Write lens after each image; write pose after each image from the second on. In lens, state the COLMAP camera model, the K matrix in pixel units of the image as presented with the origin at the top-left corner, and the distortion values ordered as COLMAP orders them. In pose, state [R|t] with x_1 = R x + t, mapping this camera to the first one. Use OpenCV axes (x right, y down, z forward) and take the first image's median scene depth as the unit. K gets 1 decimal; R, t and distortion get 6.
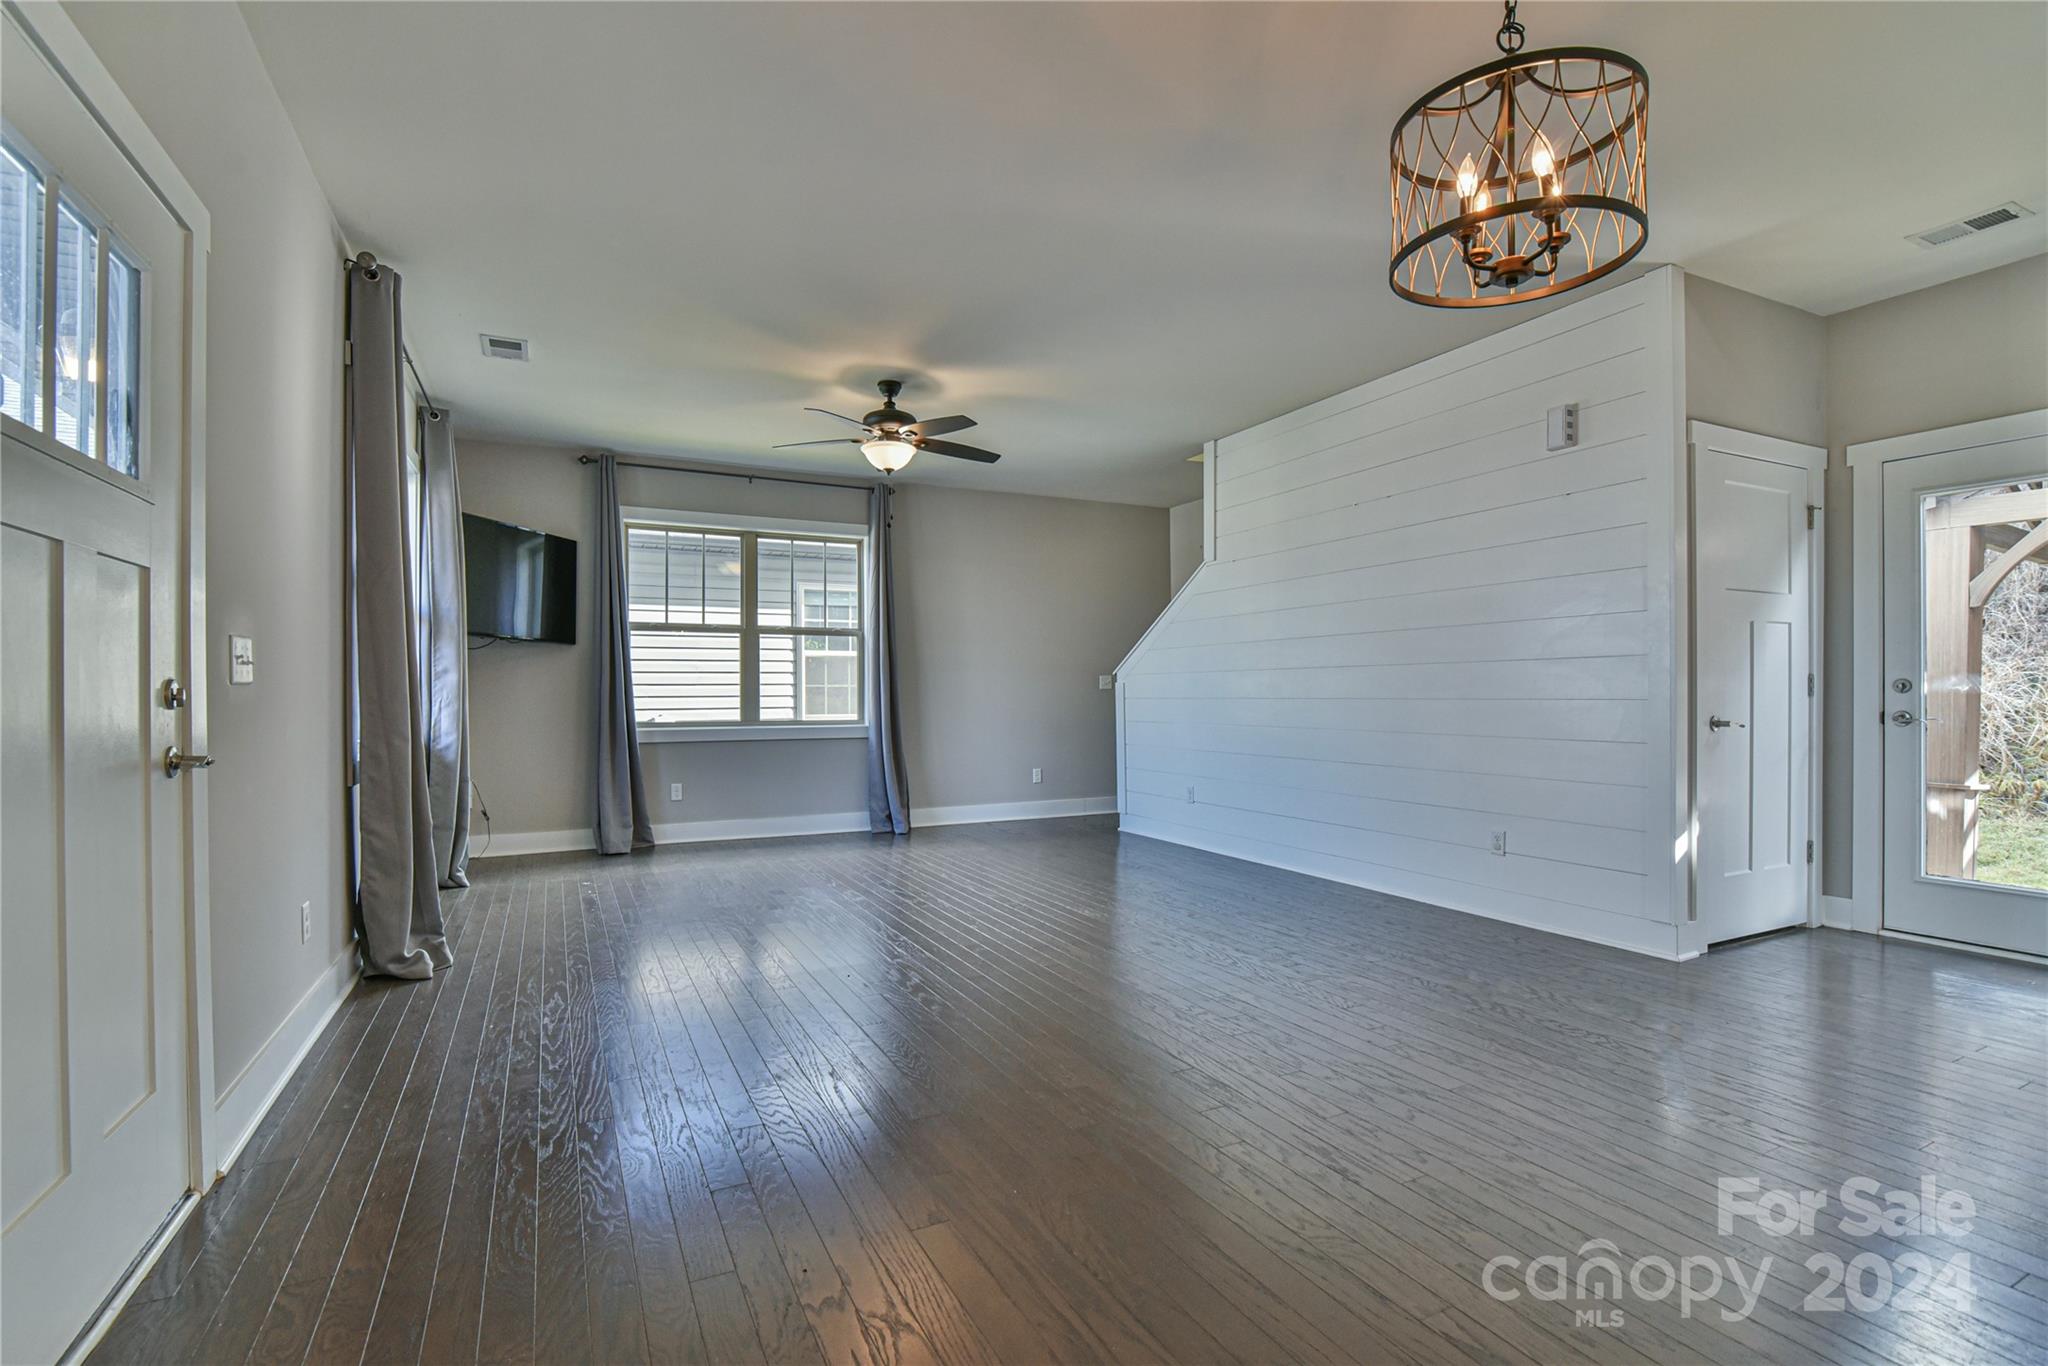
lens RADIAL K [[948.8, 0, 1015.9], [0, 948.8, 691.0], [0, 0, 1]] dist [-0.026301, 0.000667]
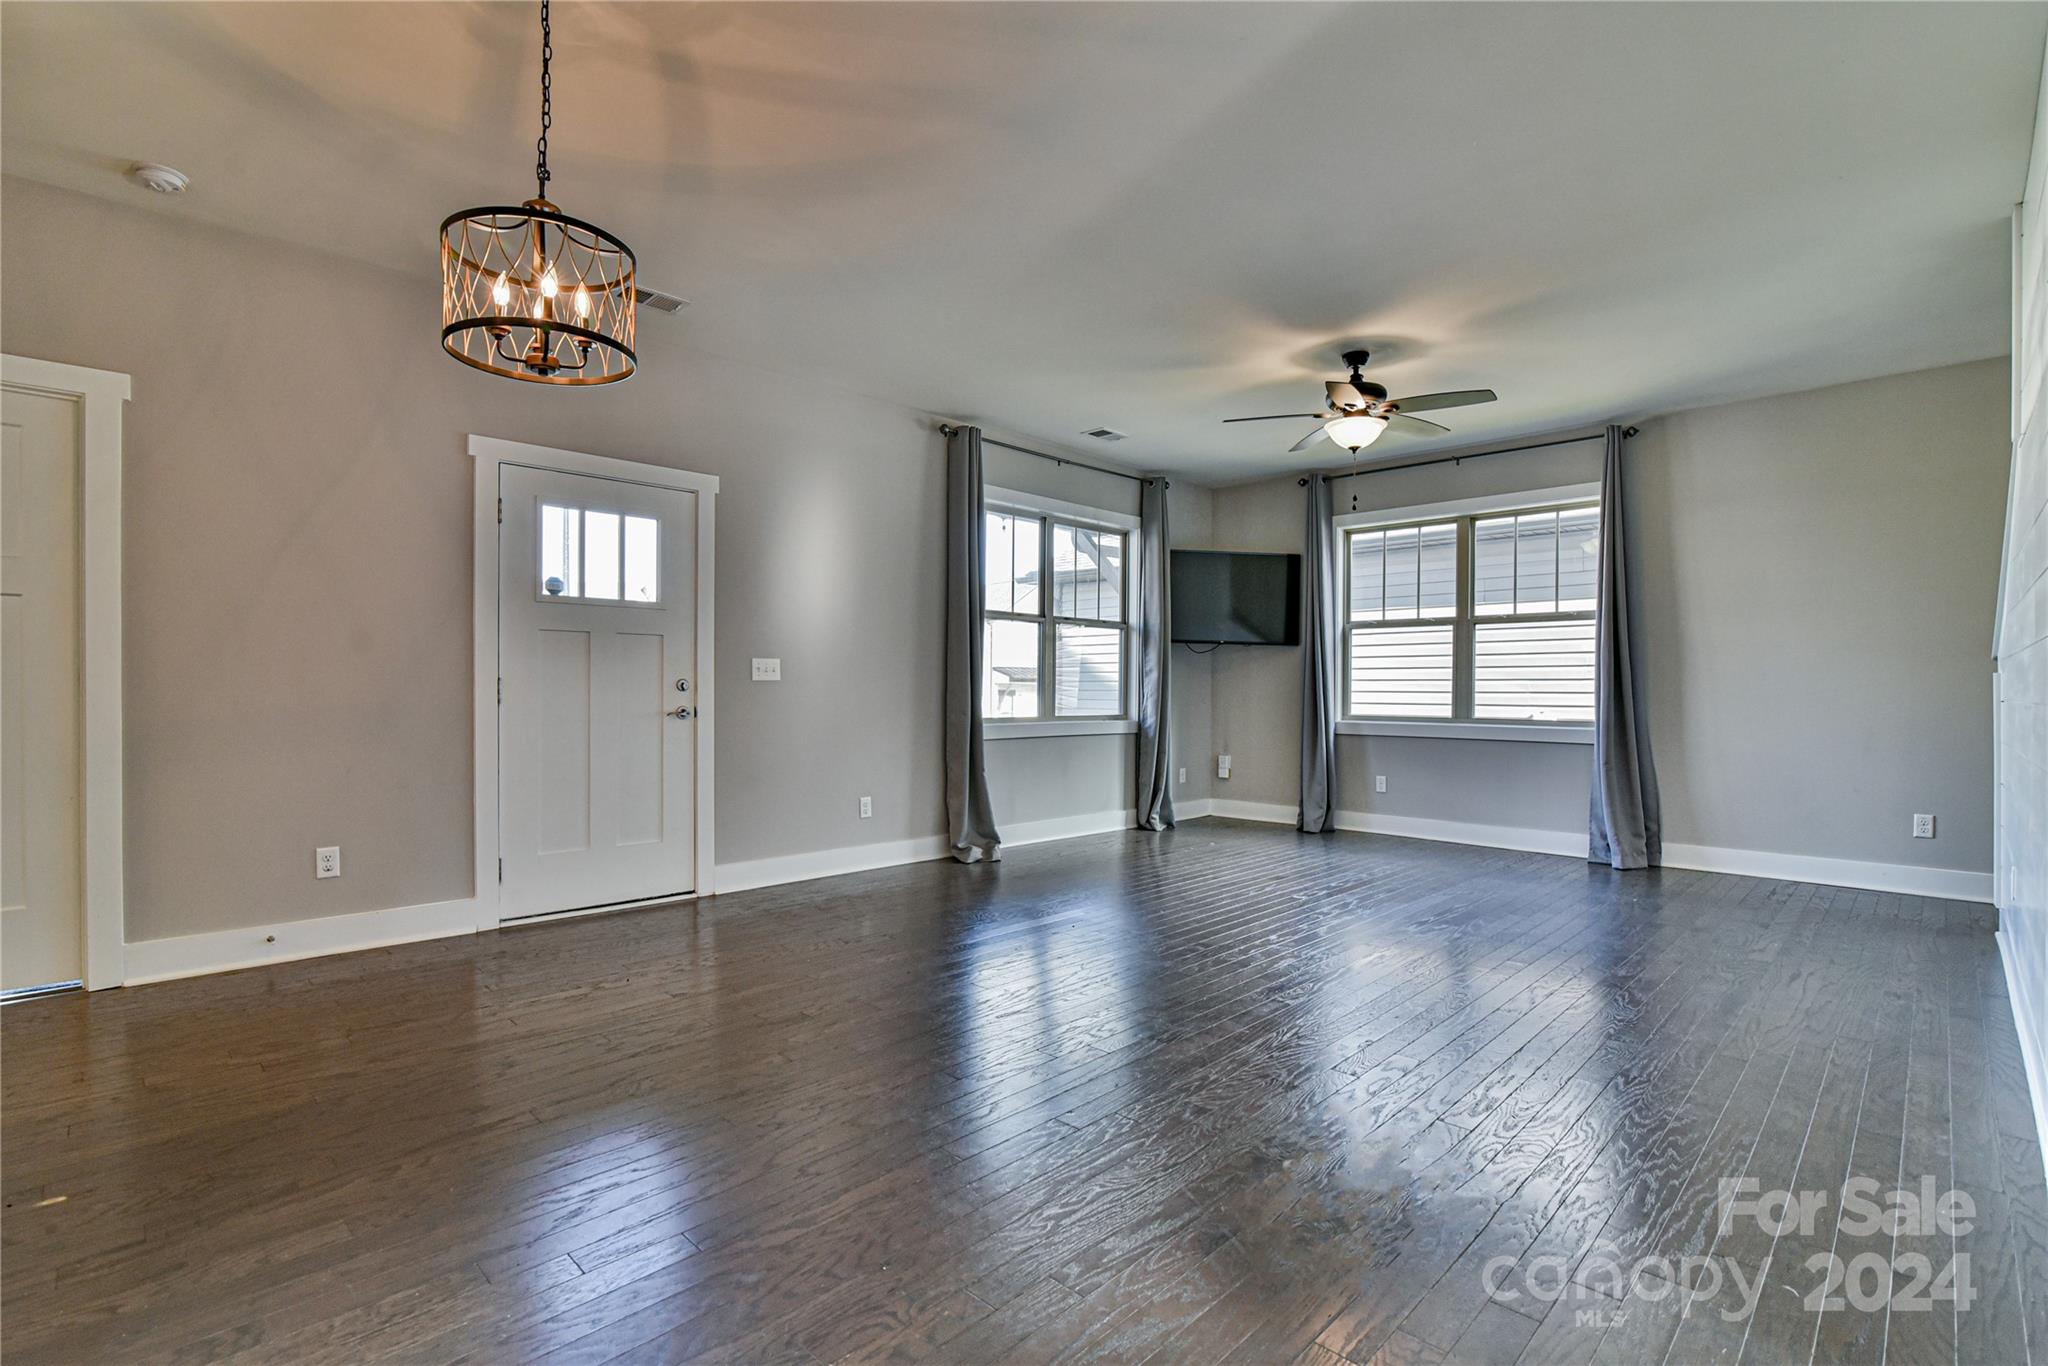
lens RADIAL K [[948.8, 0, 1015.9], [0, 948.8, 691.0], [0, 0, 1]] dist [-0.026301, 0.000667]
pose [[0.309940, 0.006605, -0.950733, 0.475025], [-0.003542, 0.999977, 0.005792, 0.000750], [0.950749, 0.001572, 0.309956, 0.292029]]
